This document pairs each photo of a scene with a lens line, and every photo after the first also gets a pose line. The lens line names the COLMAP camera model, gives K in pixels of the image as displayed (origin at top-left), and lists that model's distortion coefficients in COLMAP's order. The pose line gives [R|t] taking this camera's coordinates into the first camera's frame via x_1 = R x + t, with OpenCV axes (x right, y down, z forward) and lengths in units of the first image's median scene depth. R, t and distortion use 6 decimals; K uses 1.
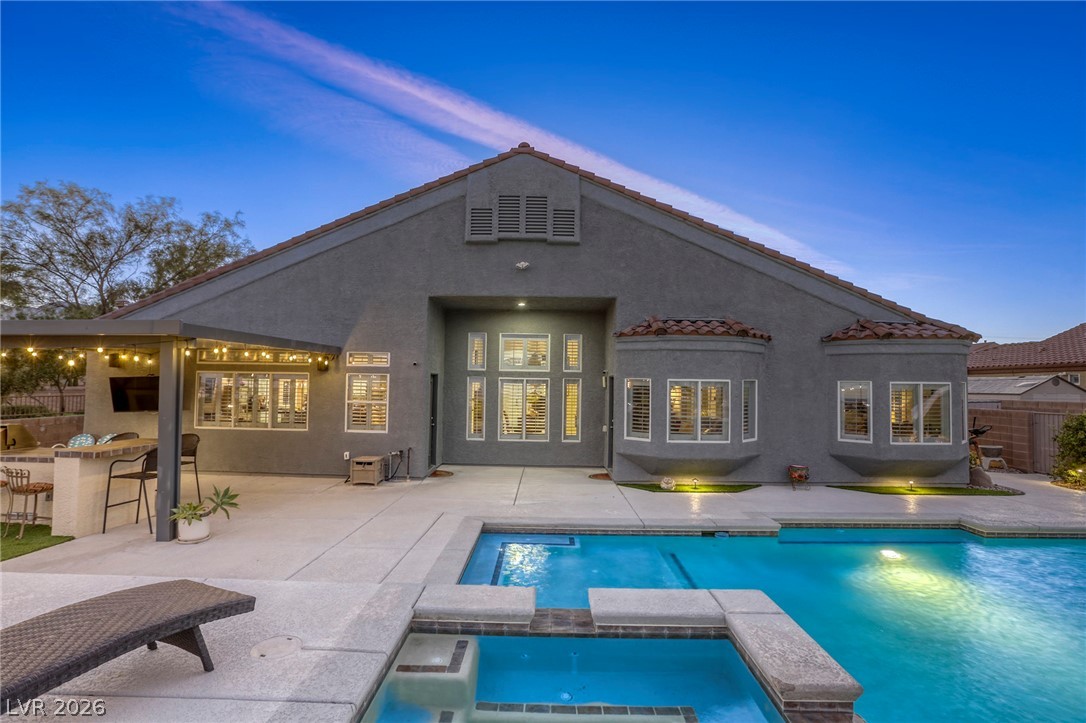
lens RADIAL K [[500.4, 0, 535.1], [0, 500.4, 367.2], [0, 0, 1]] dist [-0.054319, 0.022229]
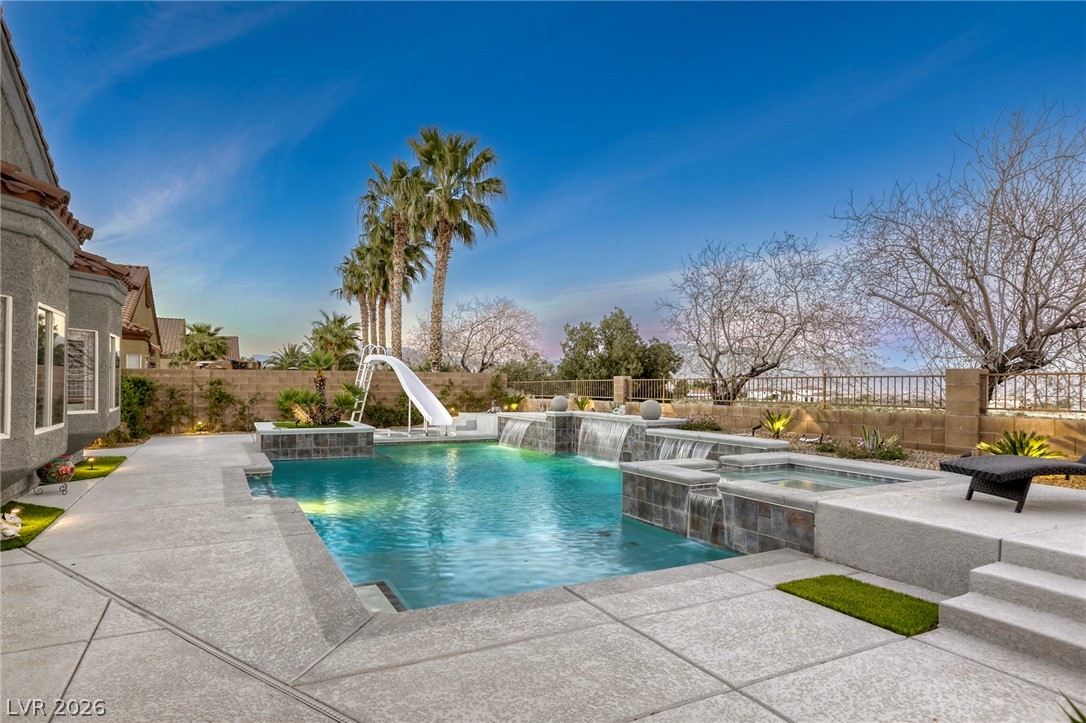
lens RADIAL K [[632.5, 0, 539.7], [0, 632.5, 381.7], [0, 0, 1]] dist [-0.051294, 0.039612]
pose [[-0.477556, -0.017387, 0.878429, -0.450325], [-0.049731, 0.998736, -0.007268, 0.074768], [-0.877193, -0.047156, -0.477817, 0.806429]]
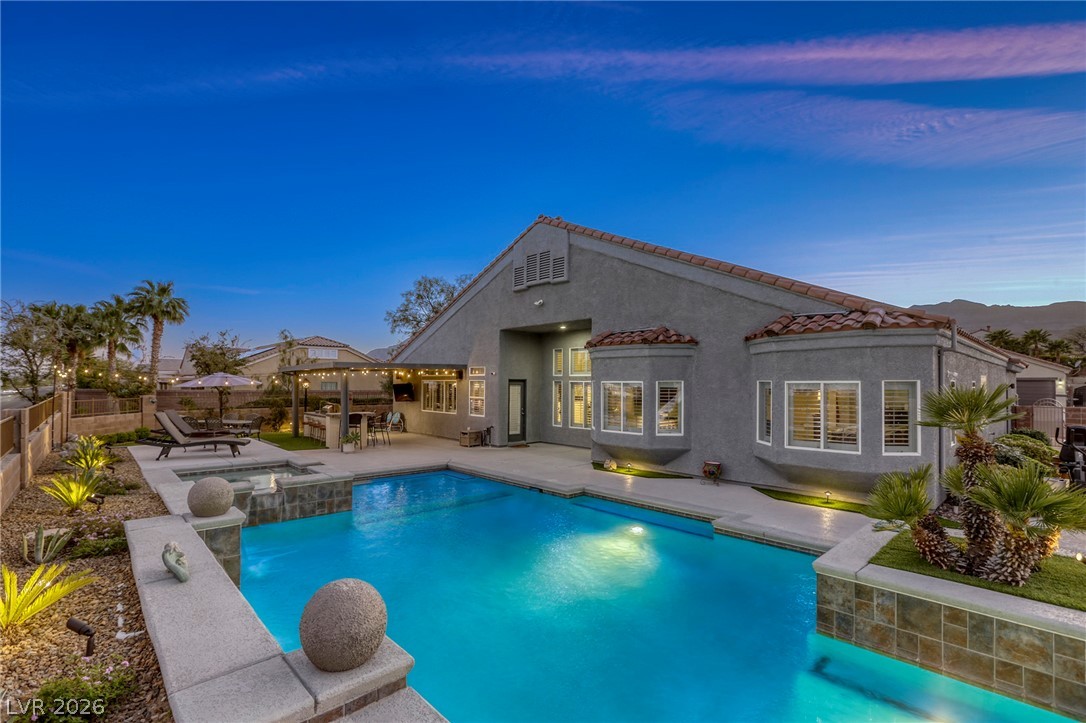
lens RADIAL K [[500.4, 0, 535.1], [0, 500.4, 367.2], [0, 0, 1]] dist [-0.054319, 0.022229]
pose [[0.691957, -0.033661, -0.721154, 0.991526], [0.031378, 0.999371, -0.016539, 0.003411], [0.721257, -0.011184, 0.692578, 0.000500]]
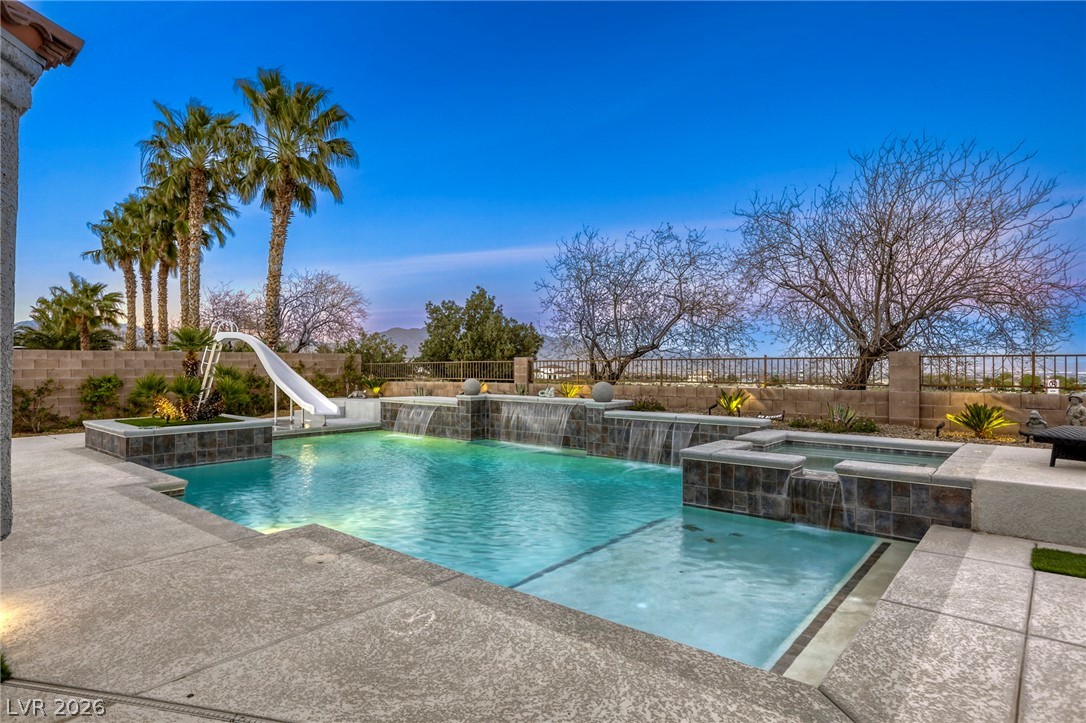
lens RADIAL K [[610.6, 0, 541.3], [0, 610.6, 365.0], [0, 0, 1]] dist [-0.042339, 0.031396]
pose [[-0.779448, -0.017800, 0.626214, -0.138212], [-0.038415, 0.999073, -0.019417, 0.084657], [-0.625288, -0.039190, -0.779409, 1.002622]]
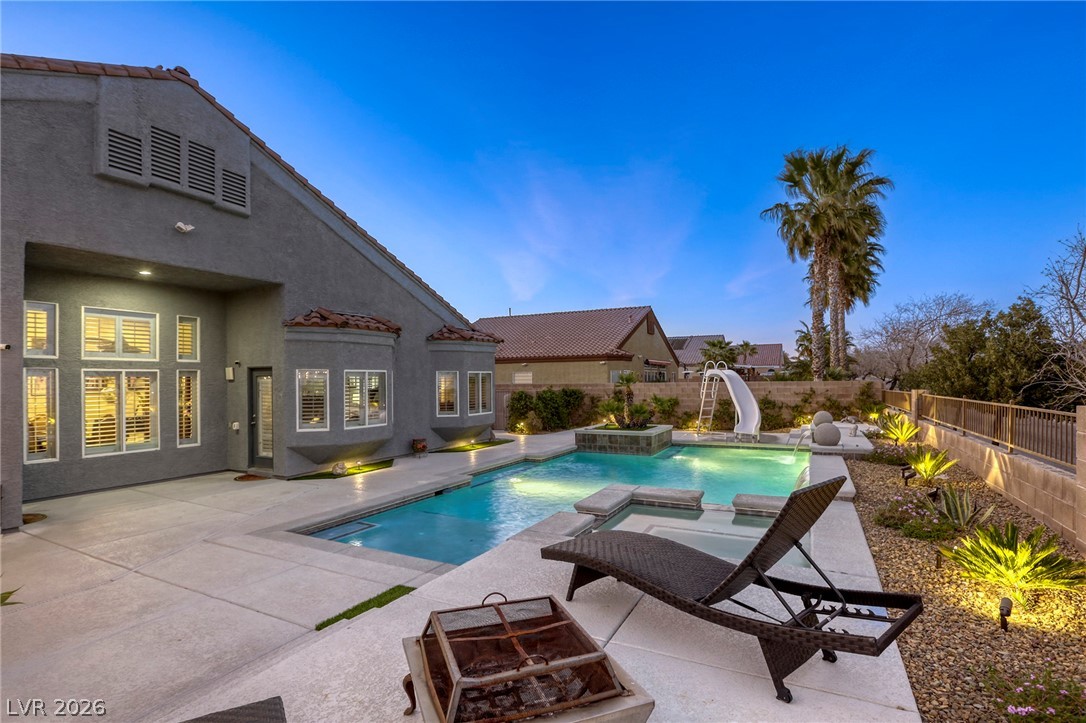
lens RADIAL K [[535.4, 0, 536.8], [0, 535.4, 377.8], [0, 0, 1]] dist [-0.051282, 0.020243]
pose [[0.448177, -0.016673, 0.893789, -0.519933], [-0.019660, 0.999400, 0.028502, 0.000087], [-0.893728, -0.030346, 0.447581, 0.121138]]
